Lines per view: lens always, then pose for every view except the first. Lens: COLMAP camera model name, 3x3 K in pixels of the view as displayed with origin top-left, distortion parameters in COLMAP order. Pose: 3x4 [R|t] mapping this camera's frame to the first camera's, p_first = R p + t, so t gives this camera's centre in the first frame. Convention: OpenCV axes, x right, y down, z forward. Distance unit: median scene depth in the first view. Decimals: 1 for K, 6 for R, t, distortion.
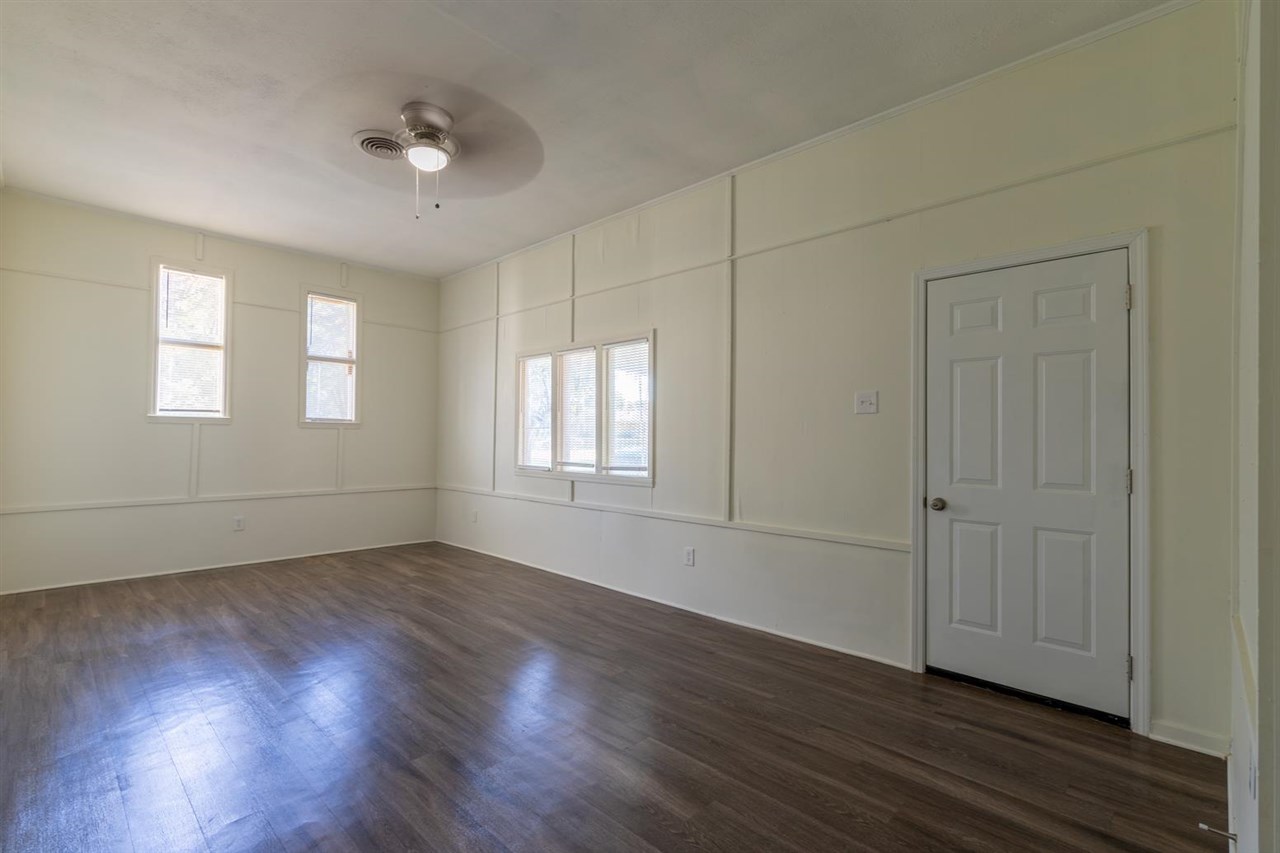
lens RADIAL K [[585.8, 0, 638.7], [0, 585.8, 425.0], [0, 0, 1]] dist [0.002046, -0.000095]
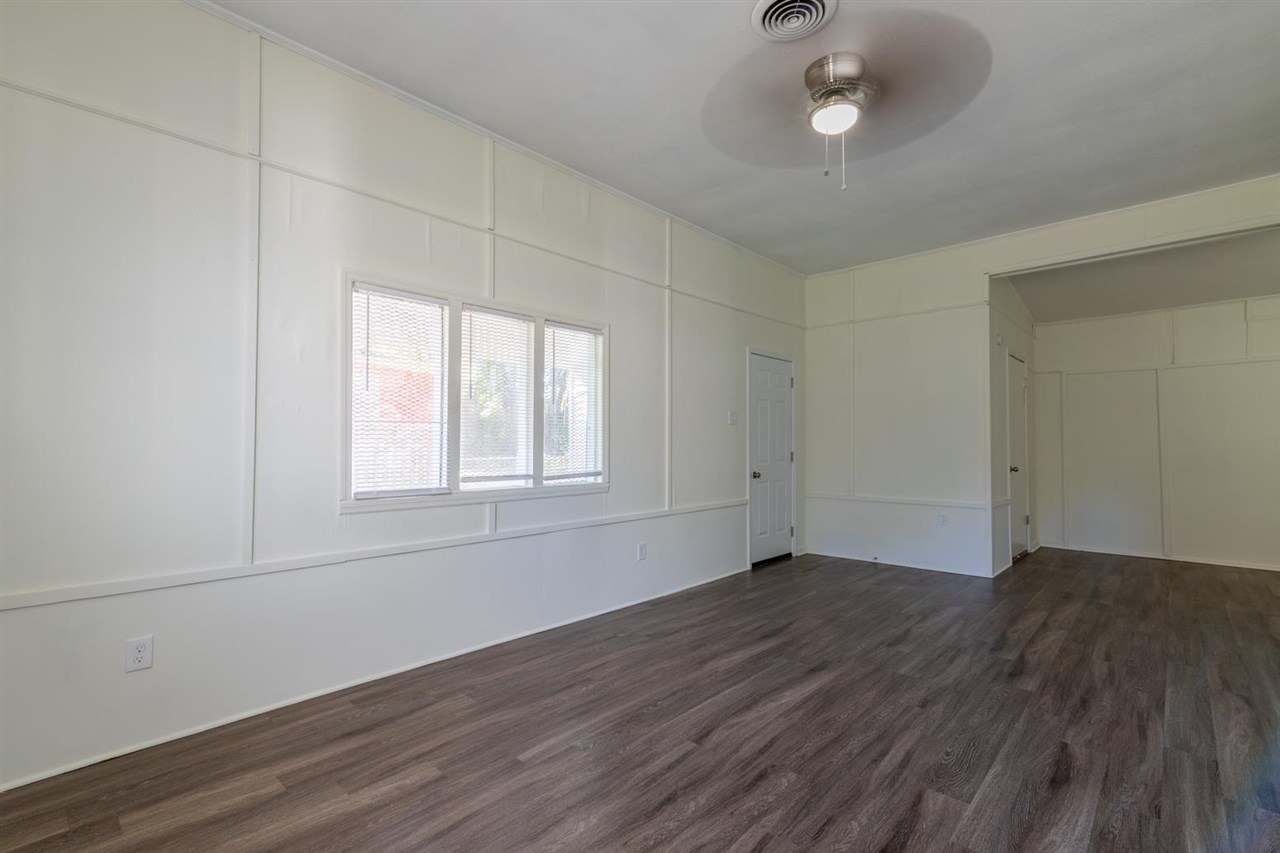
lens RADIAL K [[562.6, 0, 640.0], [0, 562.6, 426.5], [0, 0, 1]] dist [0.000124, -0.000075]
pose [[-0.014916, 0.016124, 0.999759, -0.921797], [-0.032536, 0.999333, -0.016603, 0.014181], [-0.999359, -0.032776, -0.014382, 1.005384]]
